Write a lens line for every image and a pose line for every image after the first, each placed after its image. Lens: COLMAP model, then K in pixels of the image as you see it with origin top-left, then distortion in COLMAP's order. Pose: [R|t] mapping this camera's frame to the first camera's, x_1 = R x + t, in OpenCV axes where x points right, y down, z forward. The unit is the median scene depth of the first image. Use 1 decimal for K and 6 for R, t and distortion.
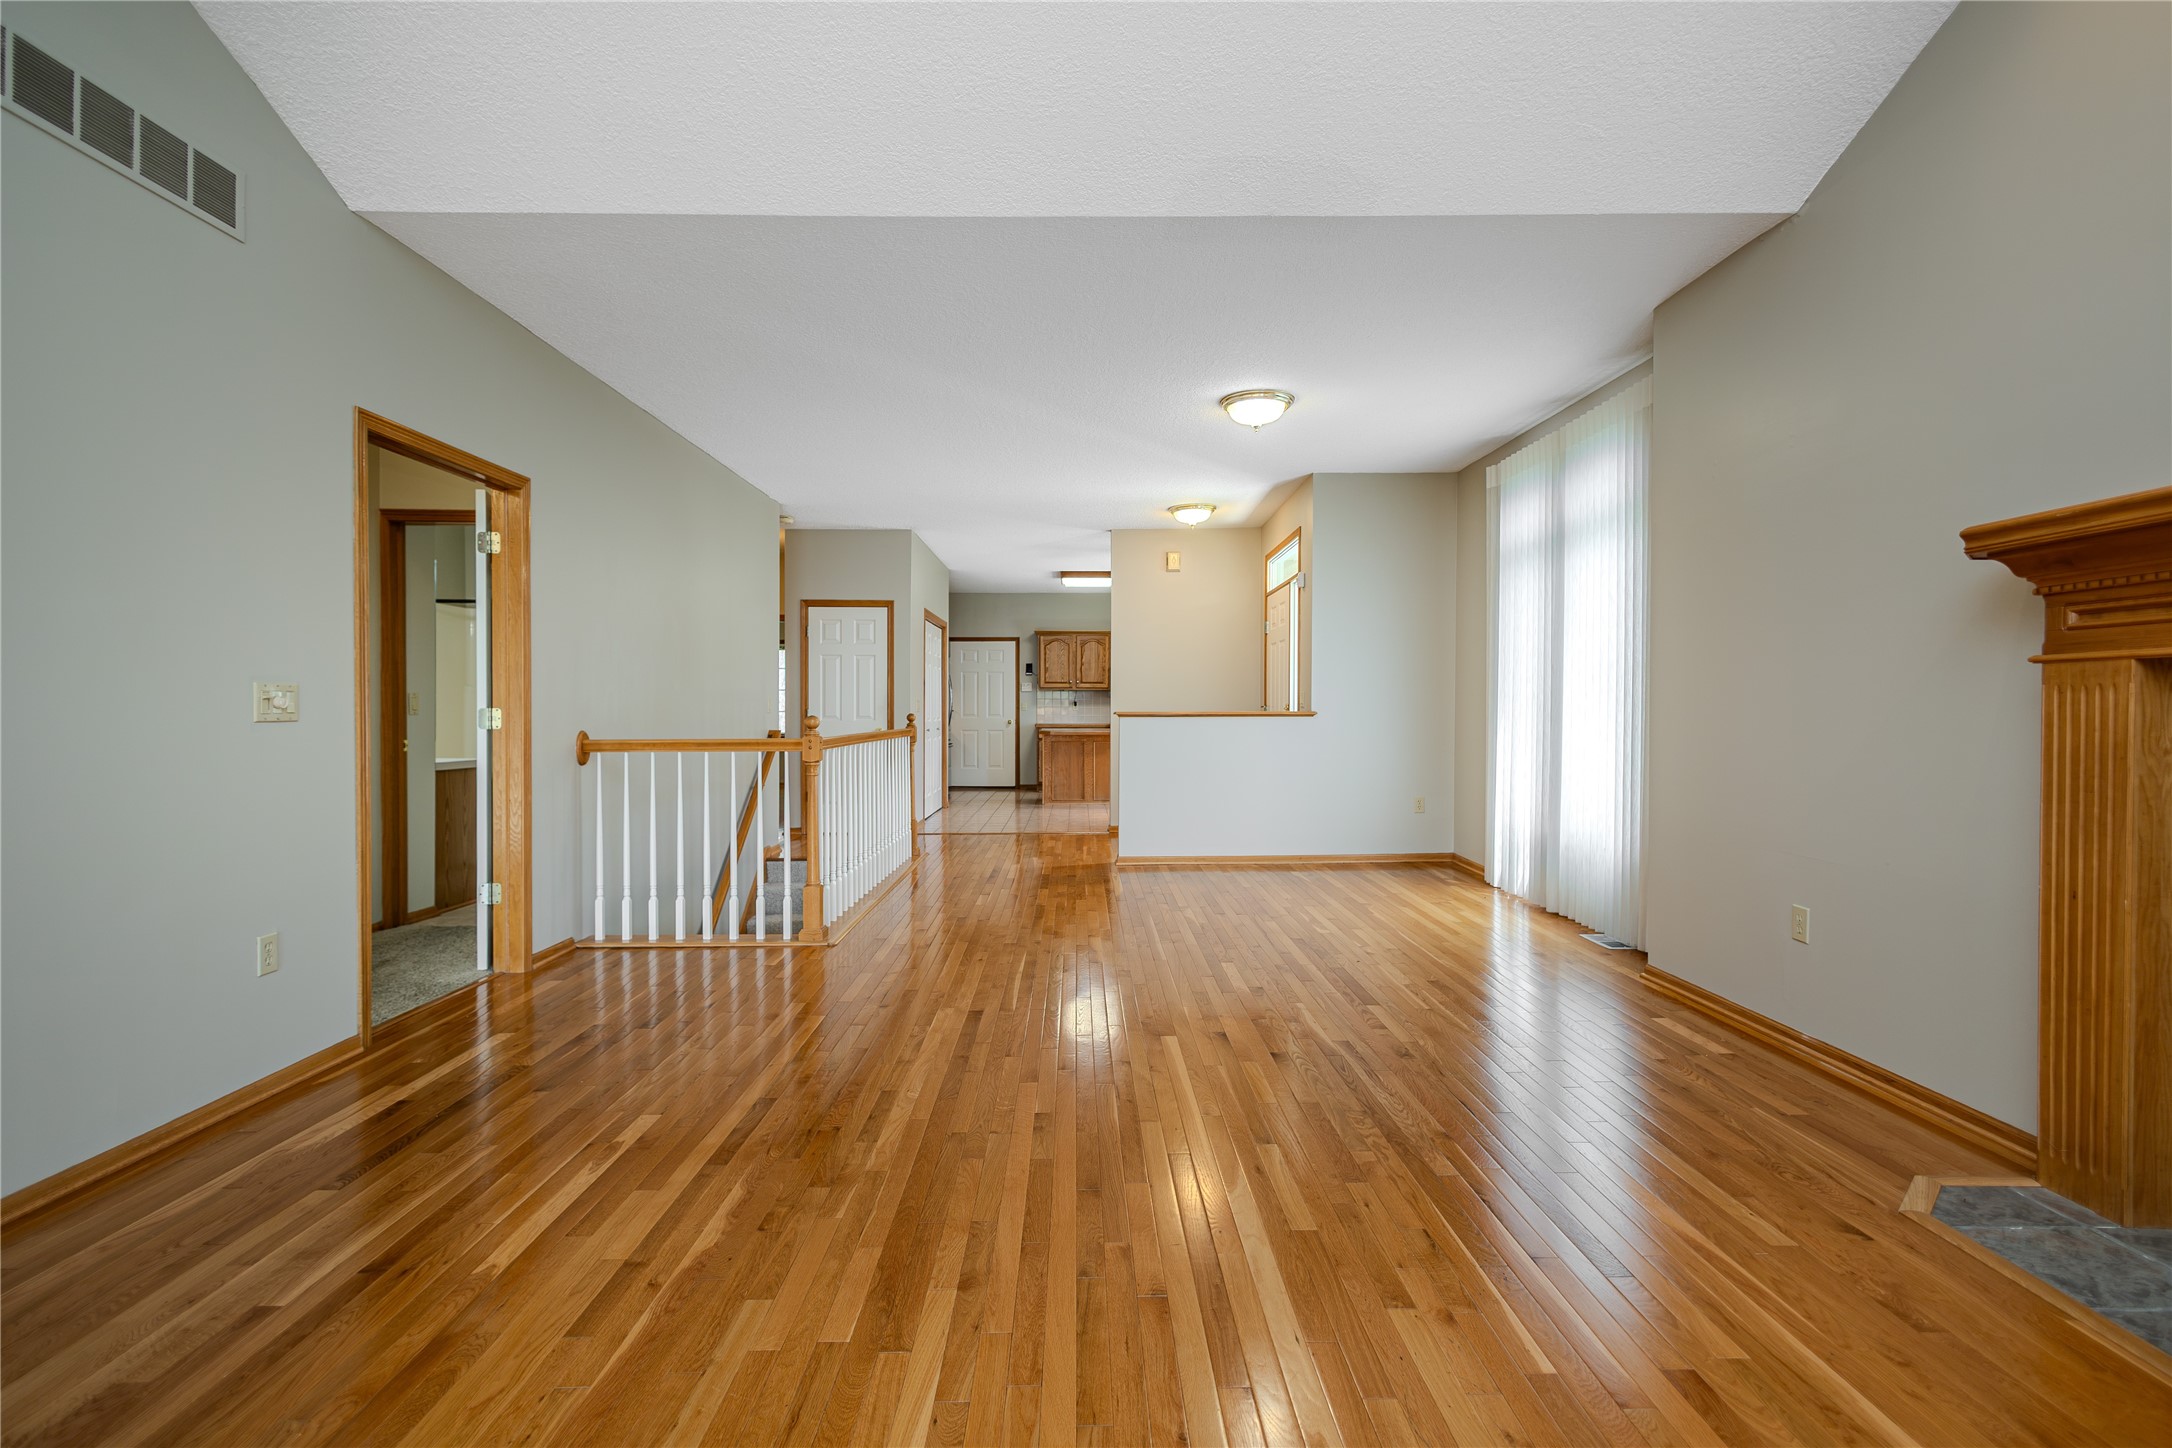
lens RADIAL K [[998.5, 0, 1092.3], [0, 998.5, 723.2], [0, 0, 1]] dist [0.008562, -0.002580]
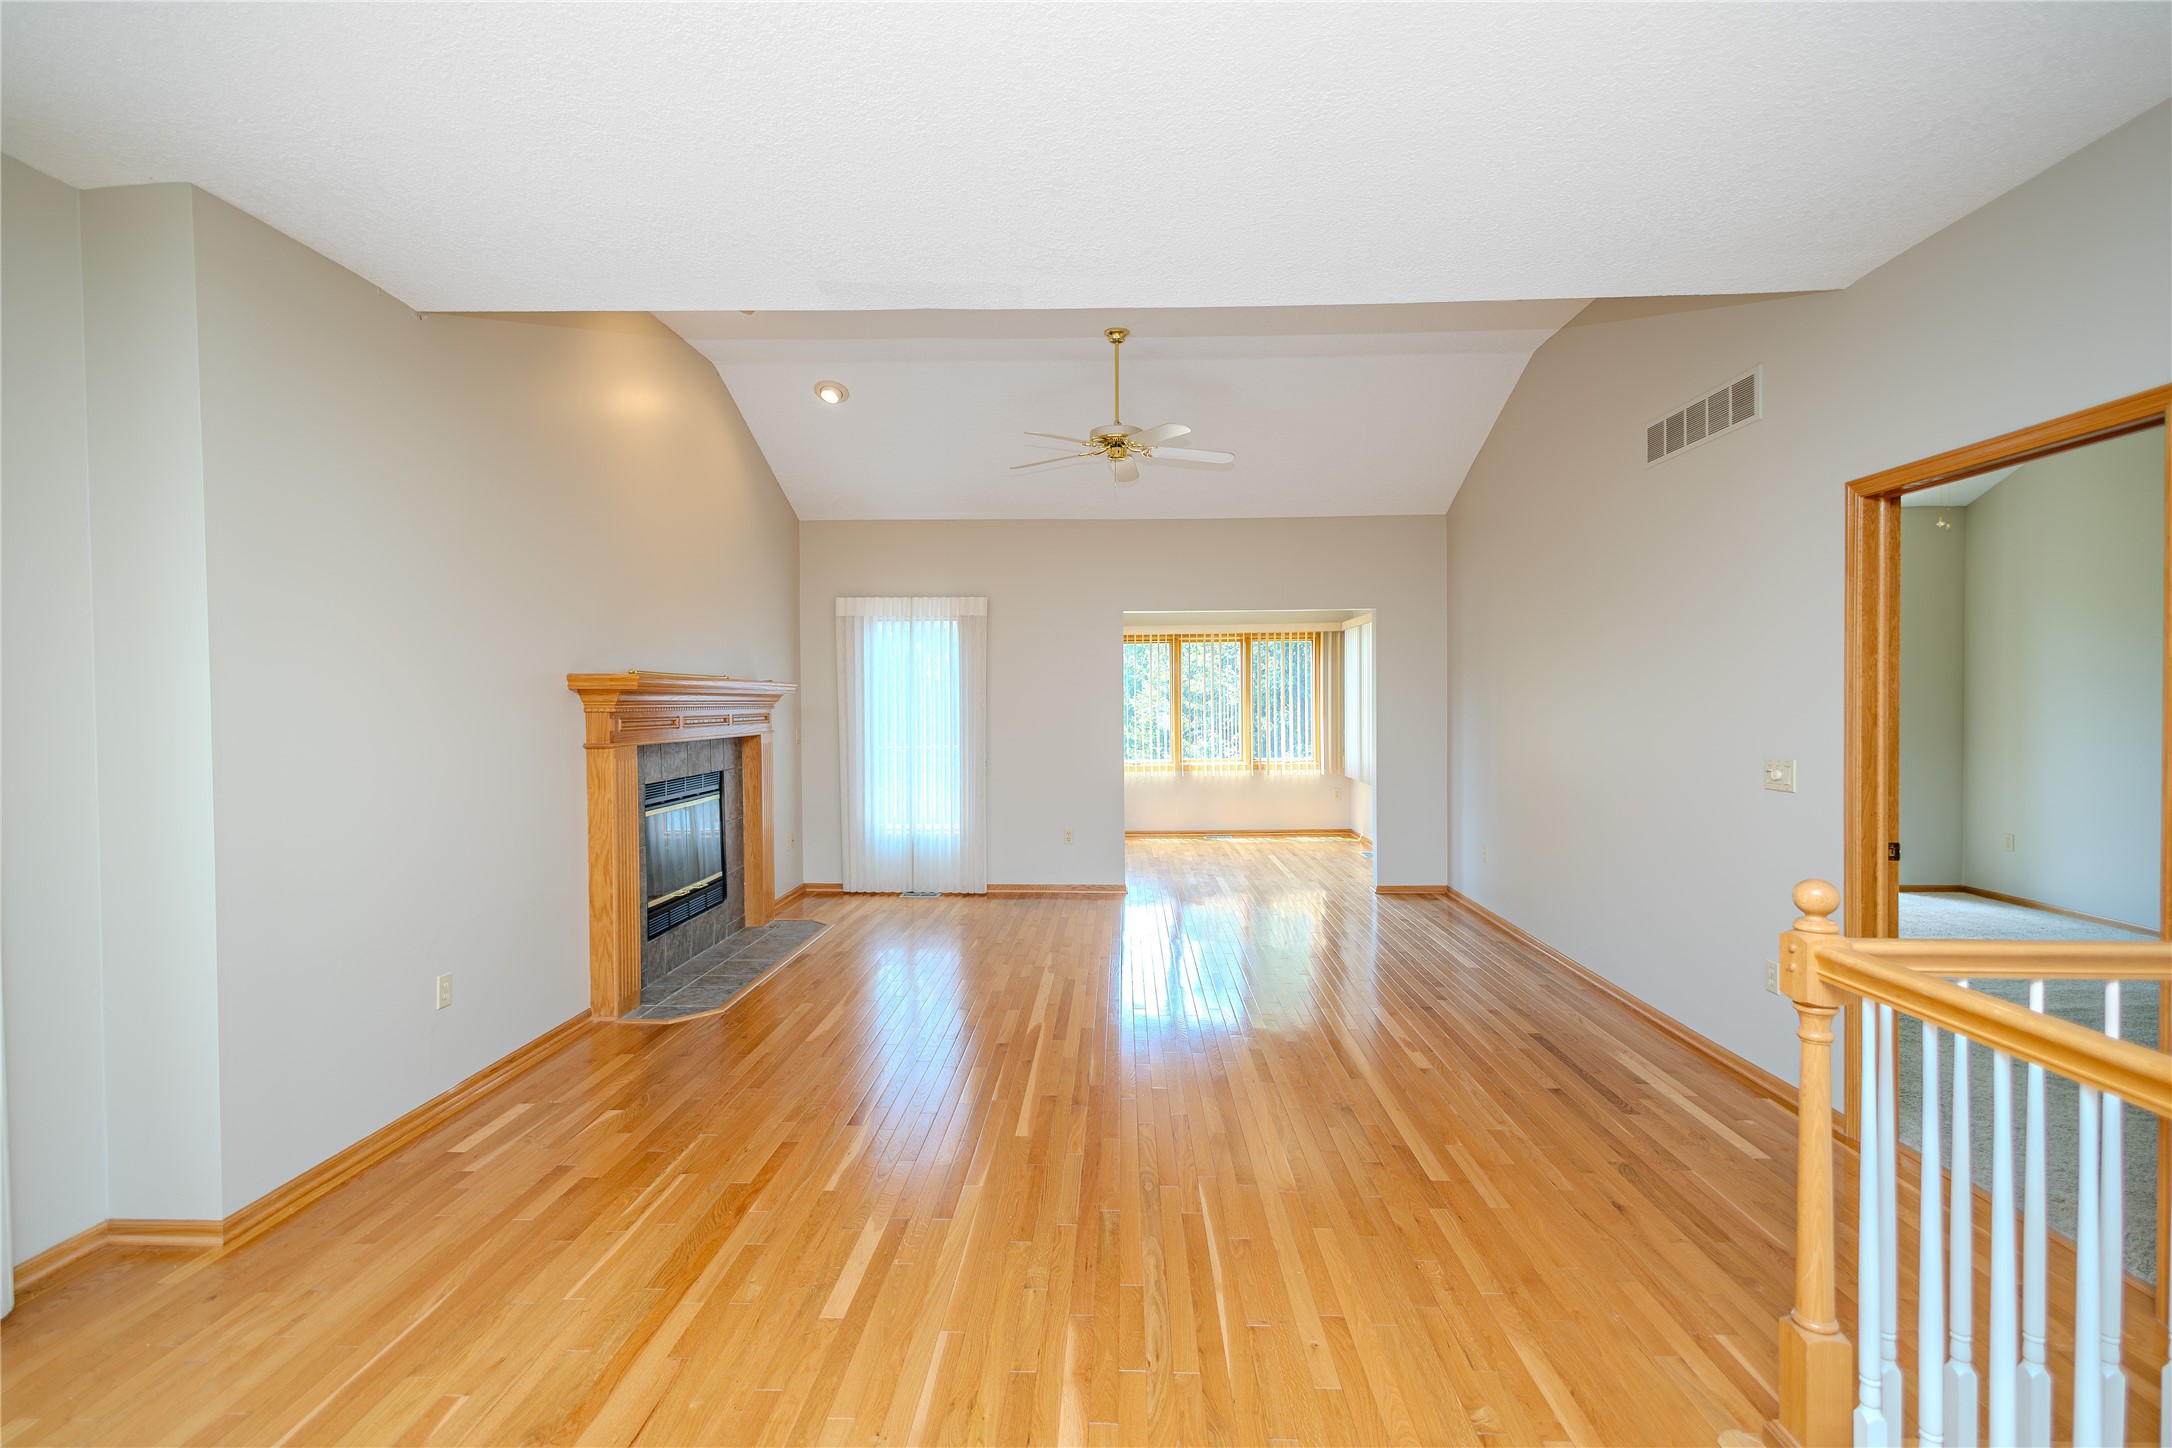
lens RADIAL K [[998.5, 0, 1088.8], [0, 998.5, 718.4], [0, 0, 1]] dist [0.008562, -0.002580]
pose [[-0.998690, 0.005548, 0.050858, -0.048529], [0.007114, 0.999504, 0.030668, -0.149080], [-0.050663, 0.030990, -0.998235, 2.551075]]
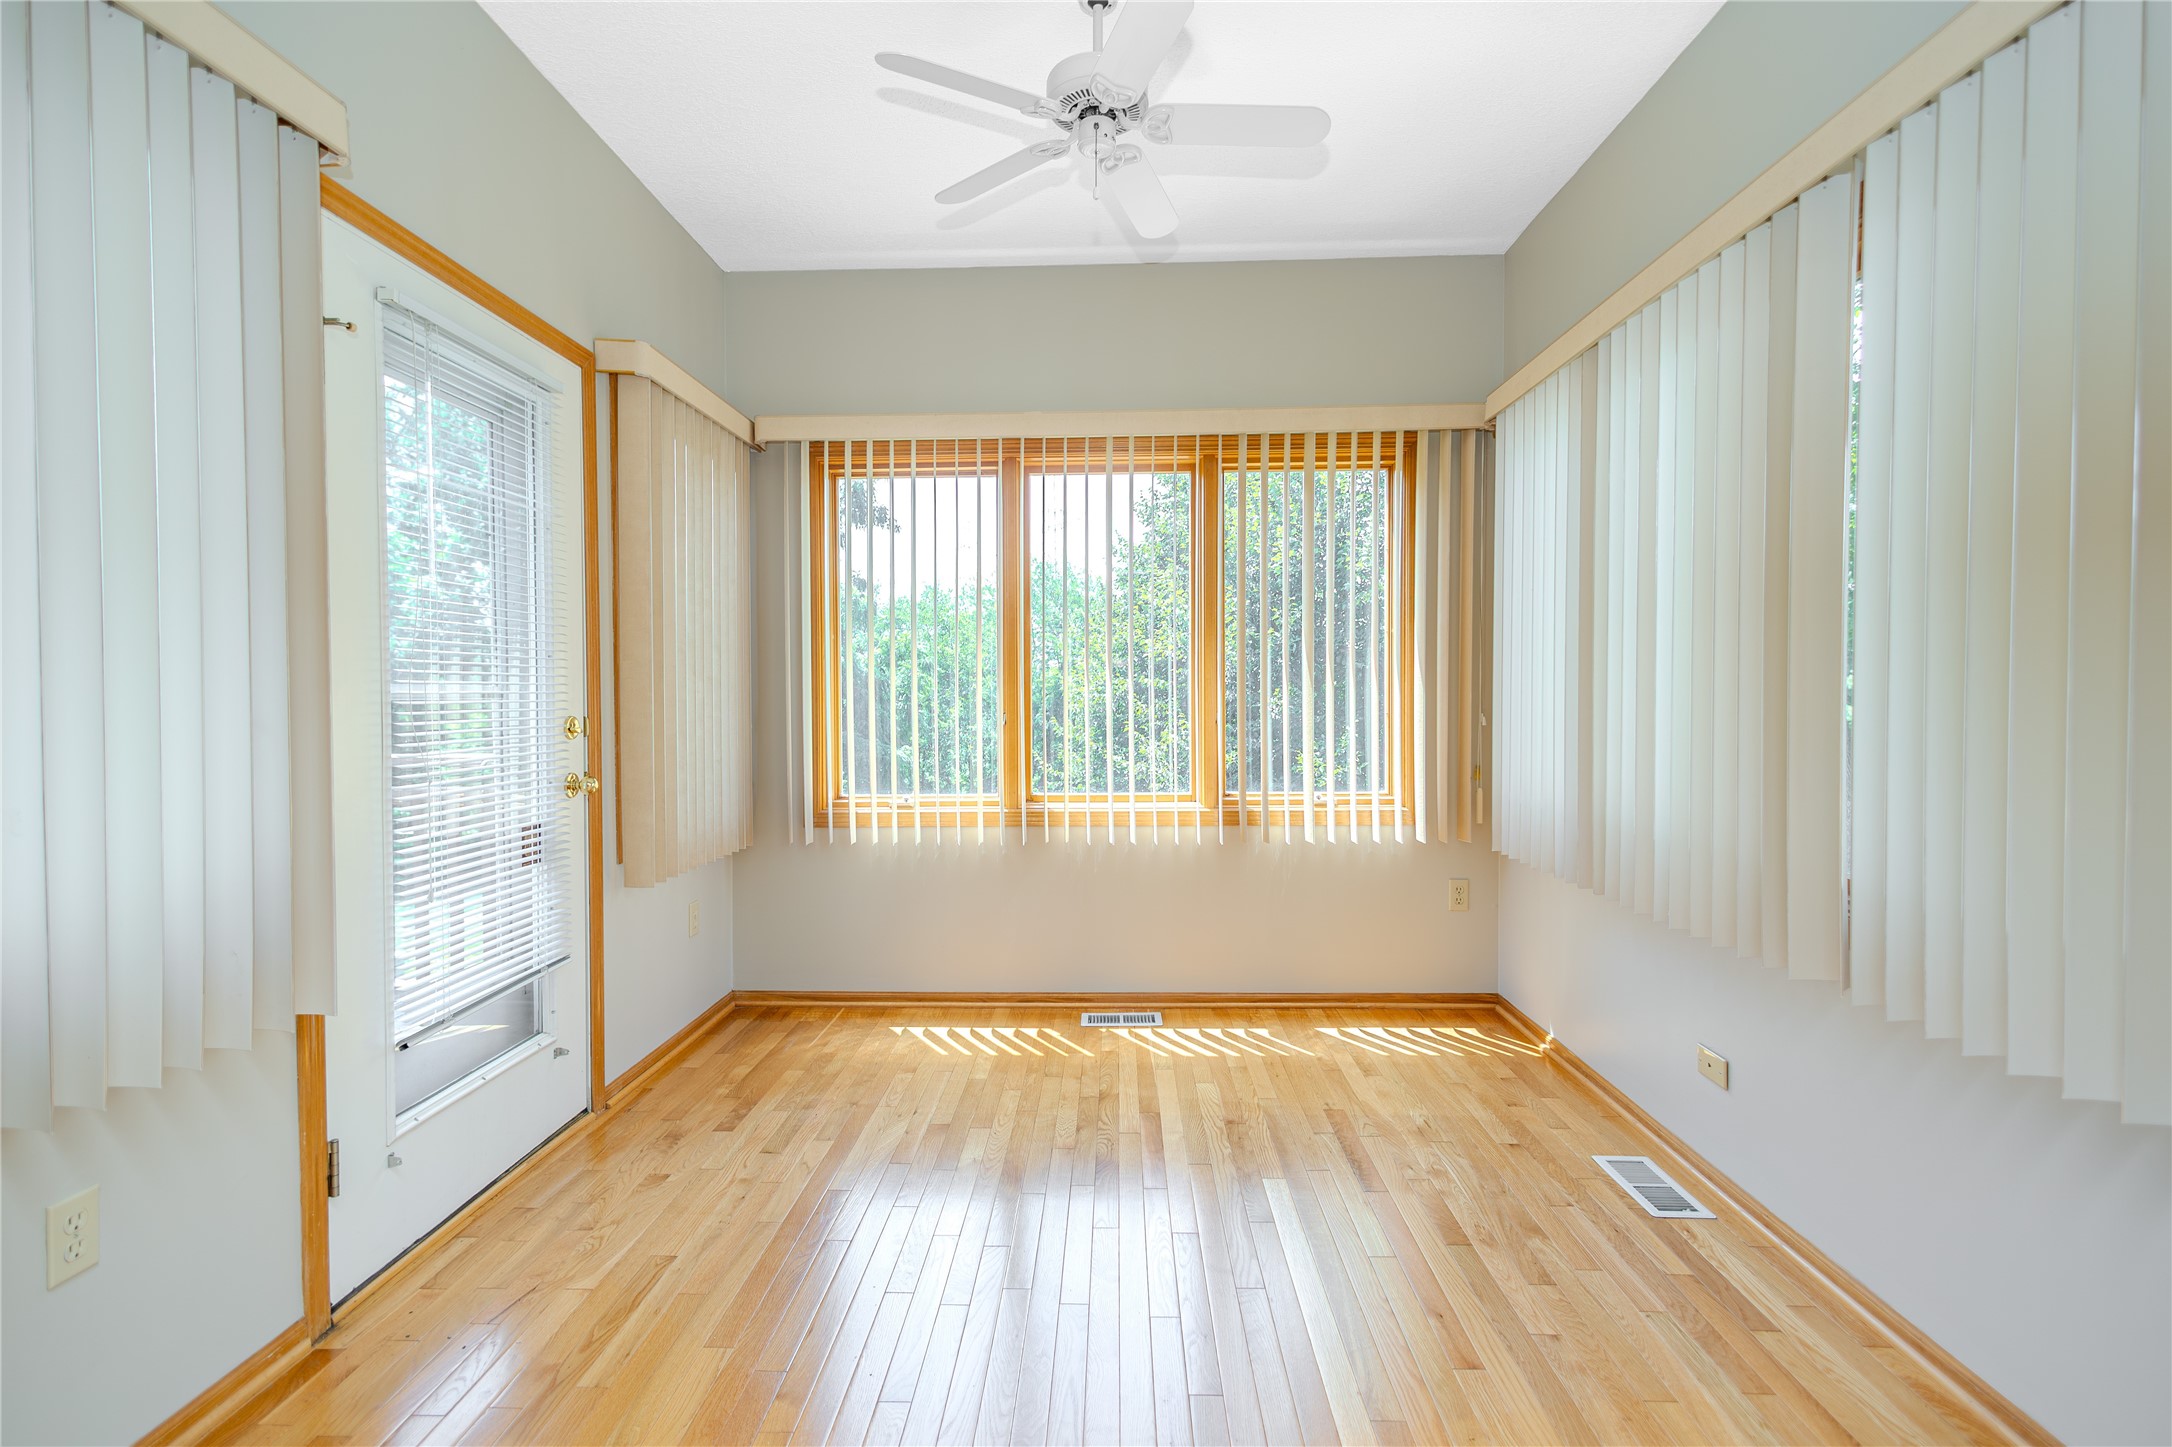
lens RADIAL K [[998.5, 0, 1080.5], [0, 998.5, 721.4], [0, 0, 1]] dist [0.008562, -0.002580]
pose [[-0.998560, 0.001291, 0.053636, -0.372153], [0.003435, 0.999197, 0.039909, -0.022063], [-0.053541, 0.040036, -0.997763, -0.026210]]
